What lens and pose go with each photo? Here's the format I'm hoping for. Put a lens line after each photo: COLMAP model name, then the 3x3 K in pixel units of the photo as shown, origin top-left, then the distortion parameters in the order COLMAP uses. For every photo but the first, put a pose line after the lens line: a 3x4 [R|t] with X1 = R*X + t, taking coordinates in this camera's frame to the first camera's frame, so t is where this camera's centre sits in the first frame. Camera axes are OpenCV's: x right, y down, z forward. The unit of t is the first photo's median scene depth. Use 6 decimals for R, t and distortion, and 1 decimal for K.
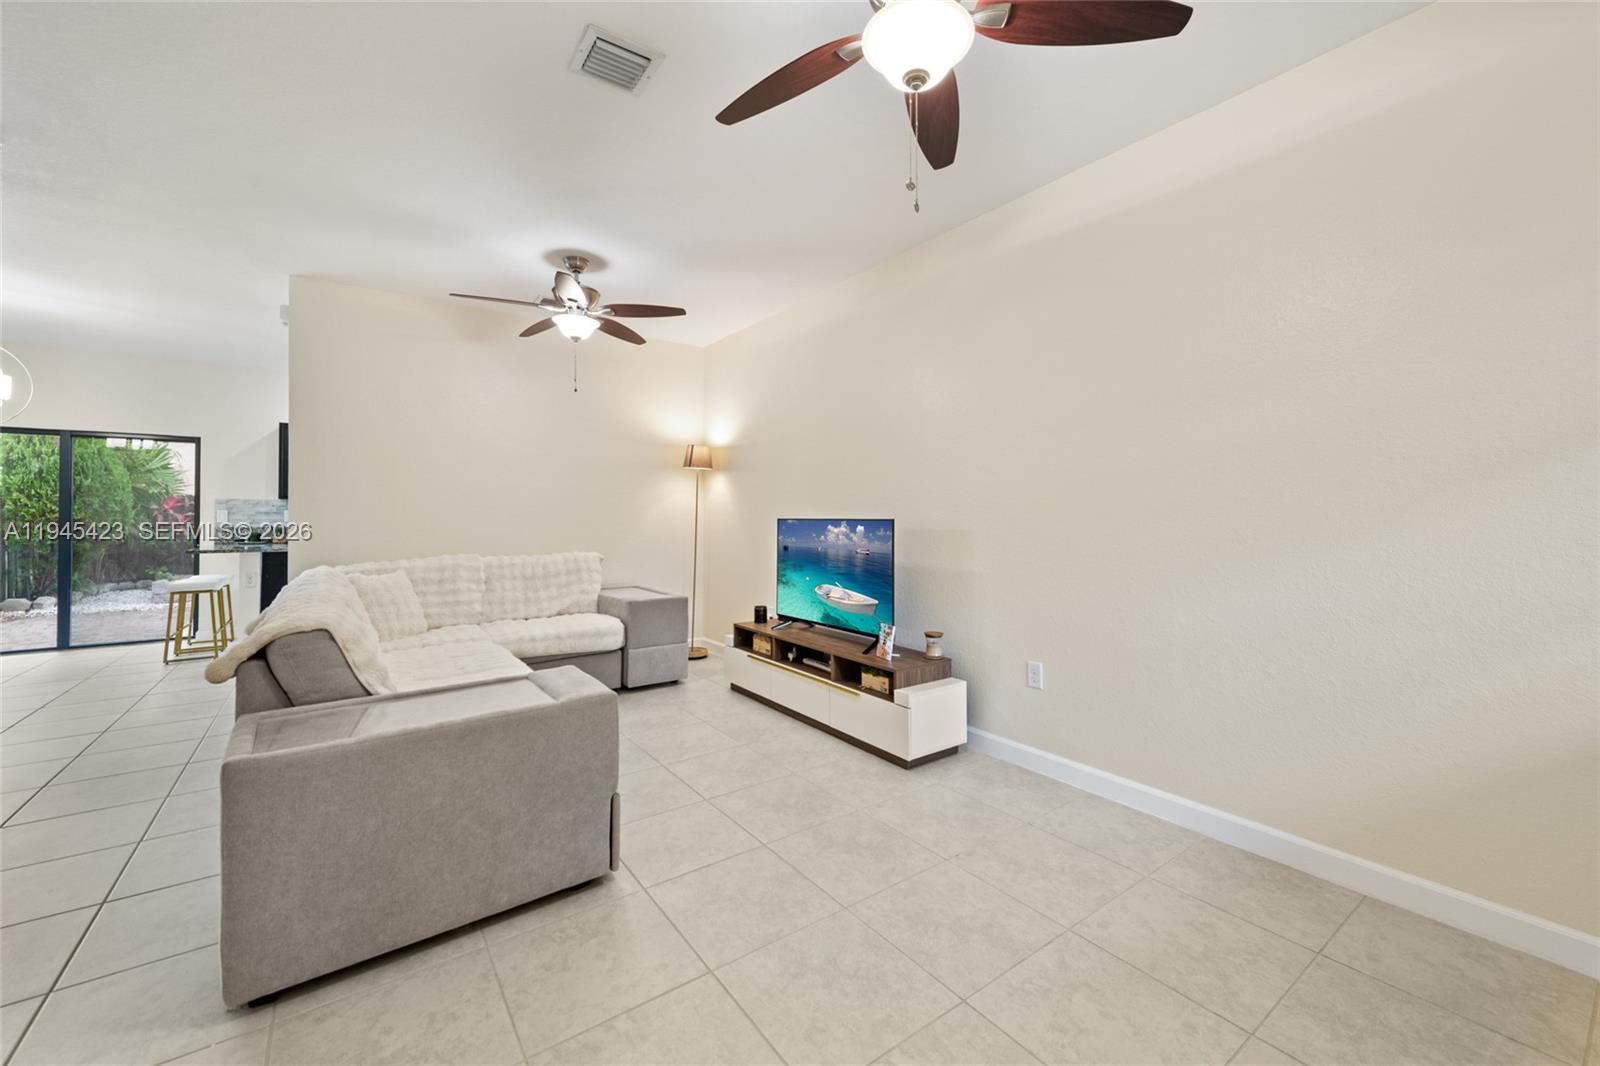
lens RADIAL K [[631.9, 0, 813.7], [0, 631.9, 506.1], [0, 0, 1]] dist [0.013766, -0.004100]
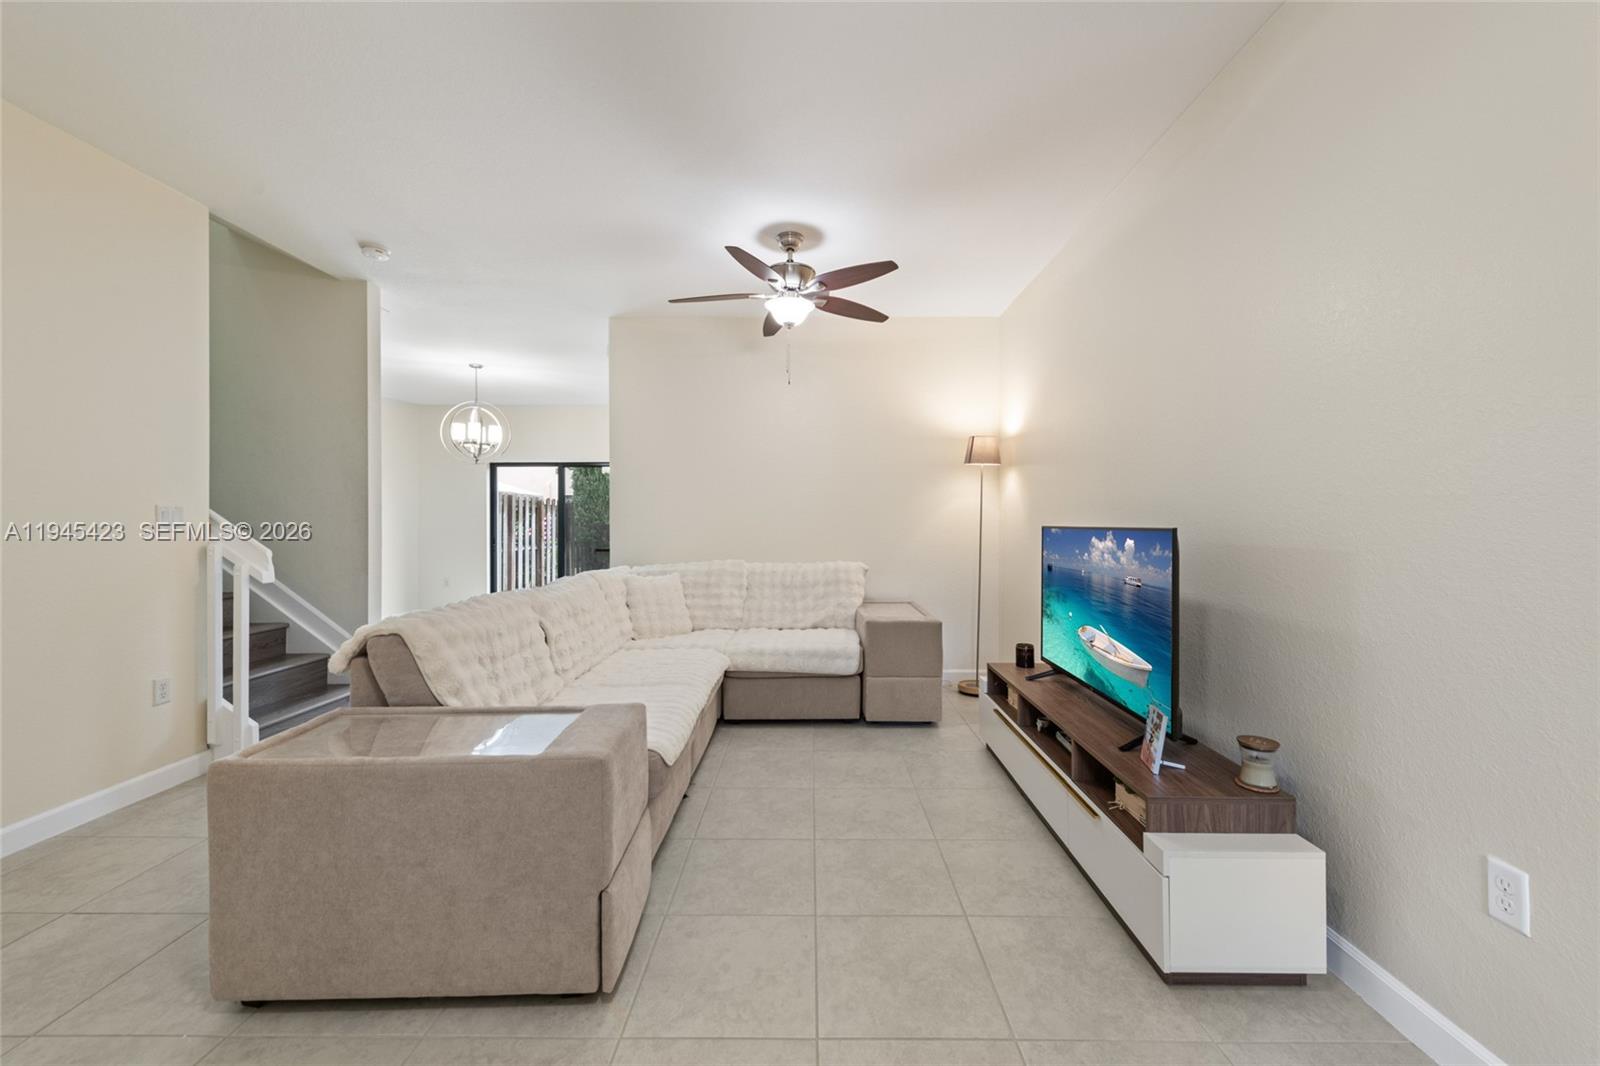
lens RADIAL K [[631.9, 0, 808.1], [0, 631.9, 521.0], [0, 0, 1]] dist [0.013766, -0.004100]
pose [[0.800508, -0.000400, -0.599323, 0.183104], [0.008968, 0.999896, 0.011311, 0.003482], [0.599256, -0.014429, 0.800428, 0.298605]]
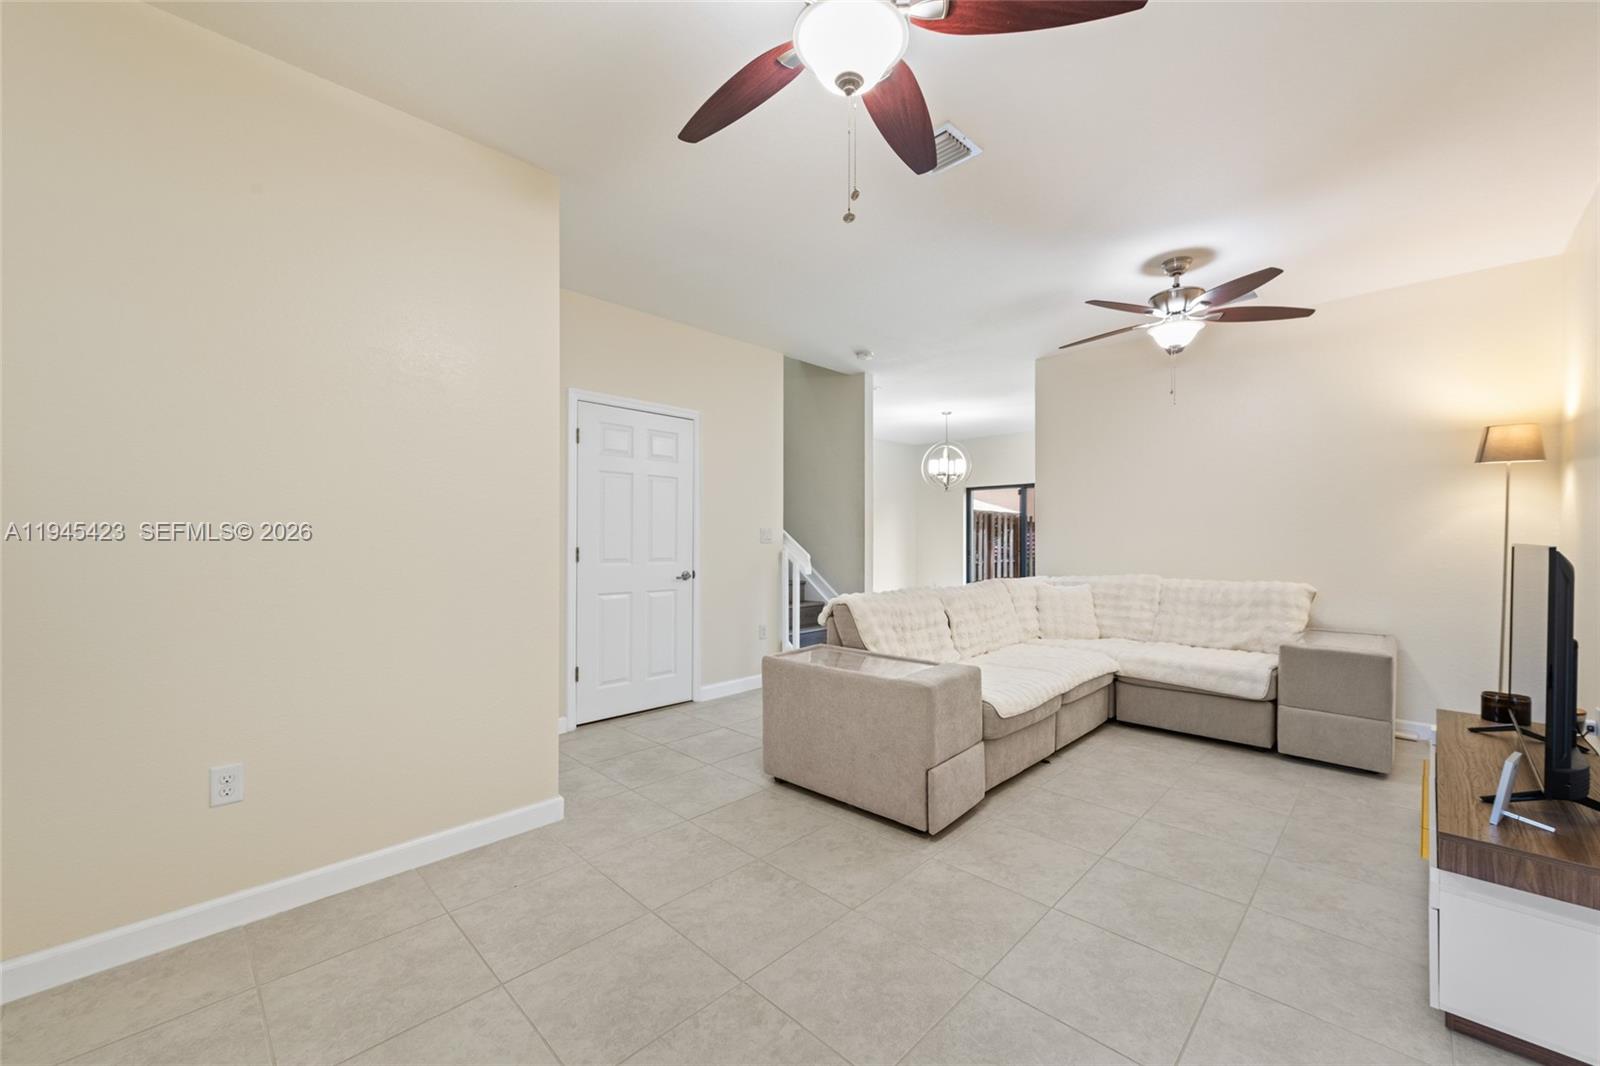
lens RADIAL K [[631.9, 0, 812.5], [0, 631.9, 540.5], [0, 0, 1]] dist [0.013766, -0.004100]
pose [[0.170686, 0.006538, -0.985304, 0.453680], [0.014060, 0.999860, 0.009070, 0.002214], [0.985225, -0.015401, 0.170570, 0.318881]]
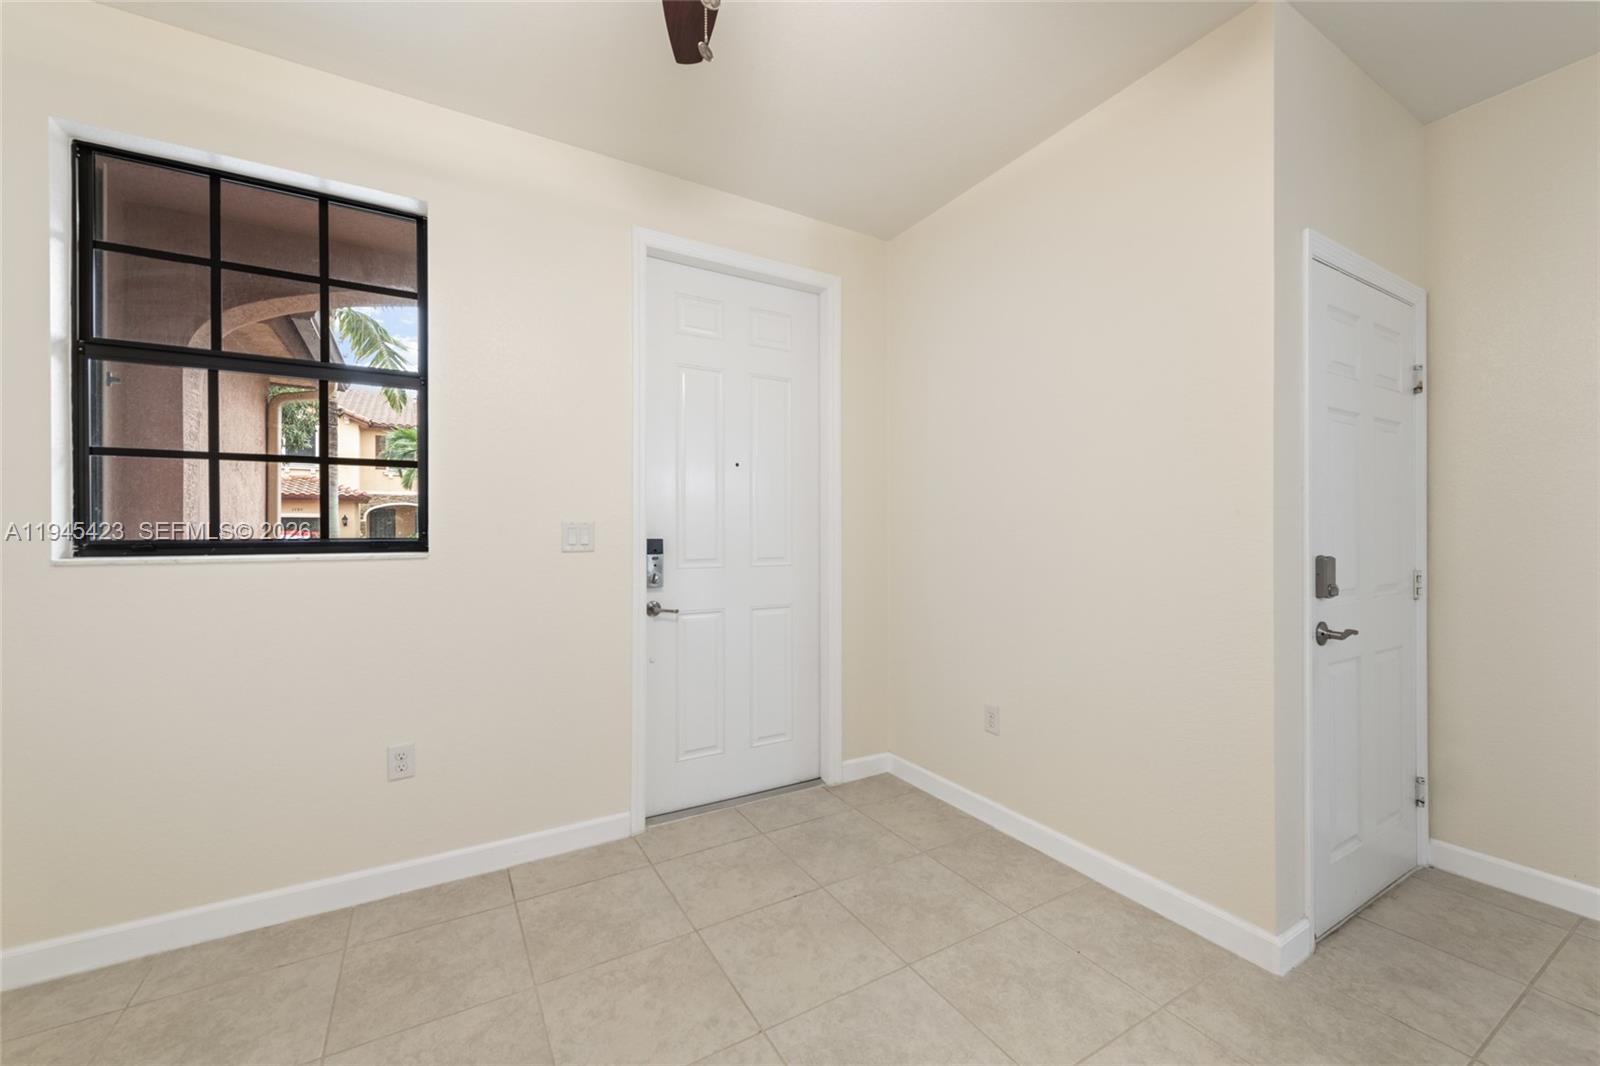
lens RADIAL K [[631.9, 0, 792.6], [0, 631.9, 532.7], [0, 0, 1]] dist [0.013766, -0.004100]
pose [[-0.993300, 0.009915, 0.115137, -0.015877], [0.007847, 0.999800, -0.018401, 0.005038], [-0.115297, -0.017374, -0.993179, 0.670497]]
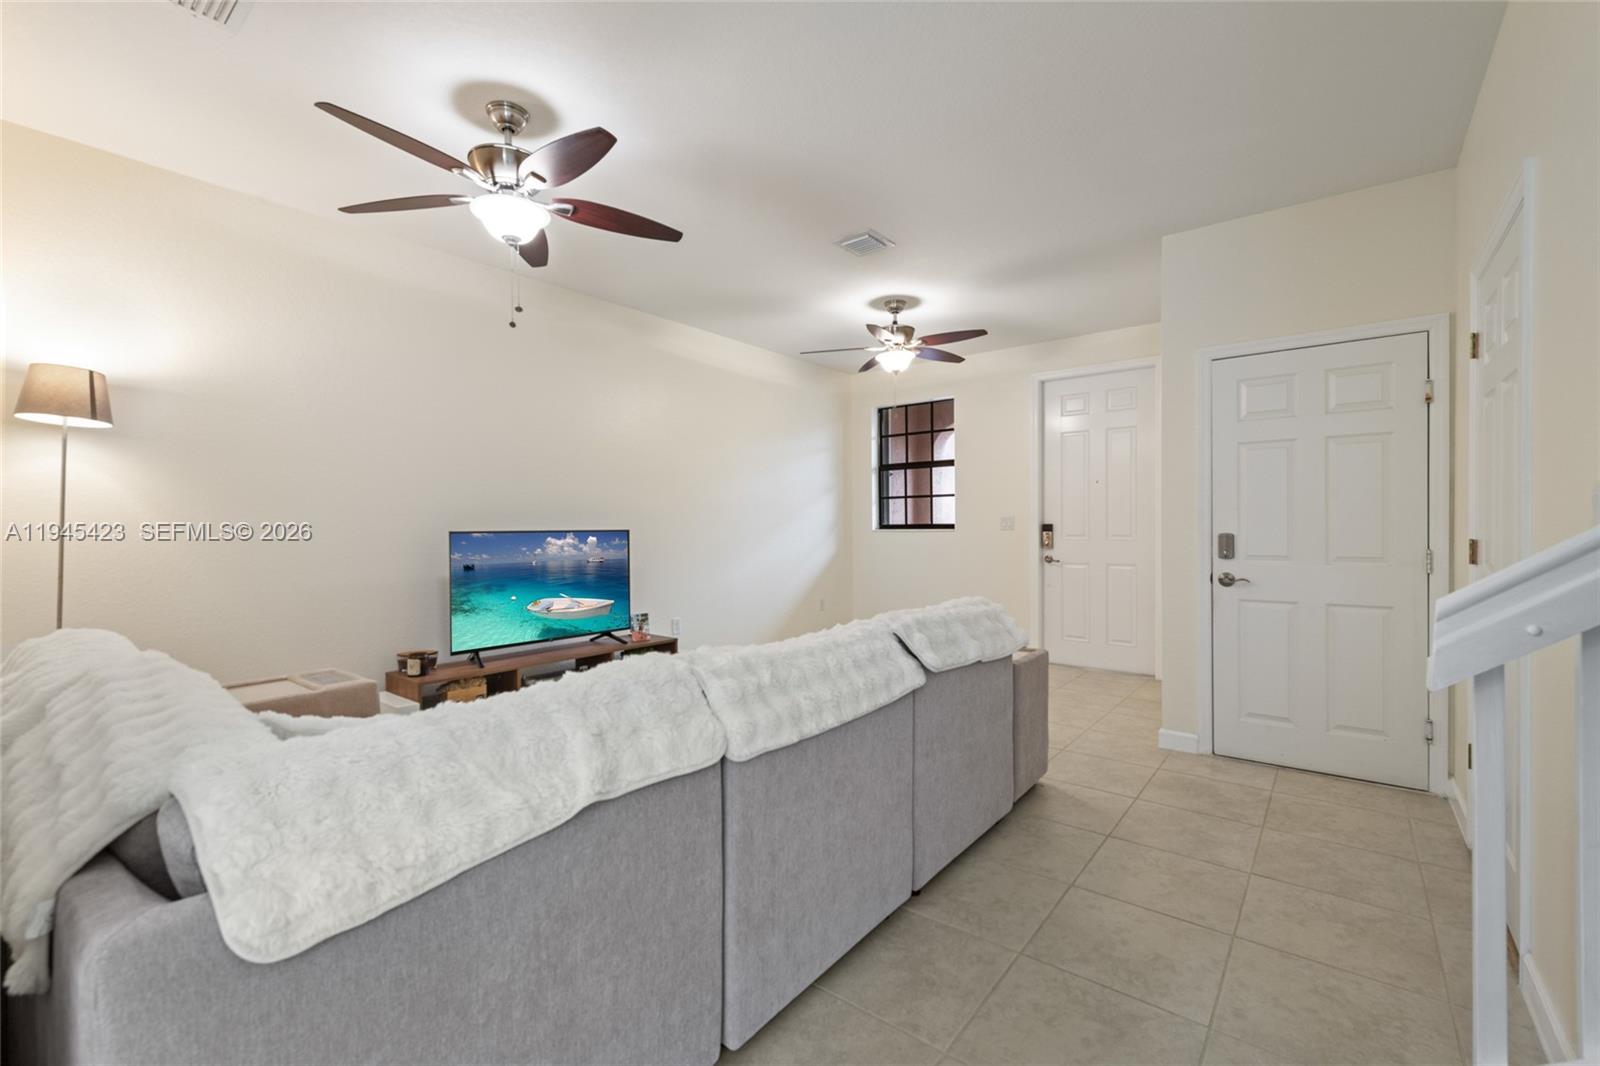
lens RADIAL K [[705.6, 0, 784.8], [0, 705.6, 535.4], [0, 0, 1]] dist [0.006683, 0.001344]
pose [[-0.222180, -0.005111, 0.974992, -1.129180], [-0.007392, 0.999966, 0.003557, 0.020881], [-0.974978, -0.006417, -0.222210, 0.895235]]
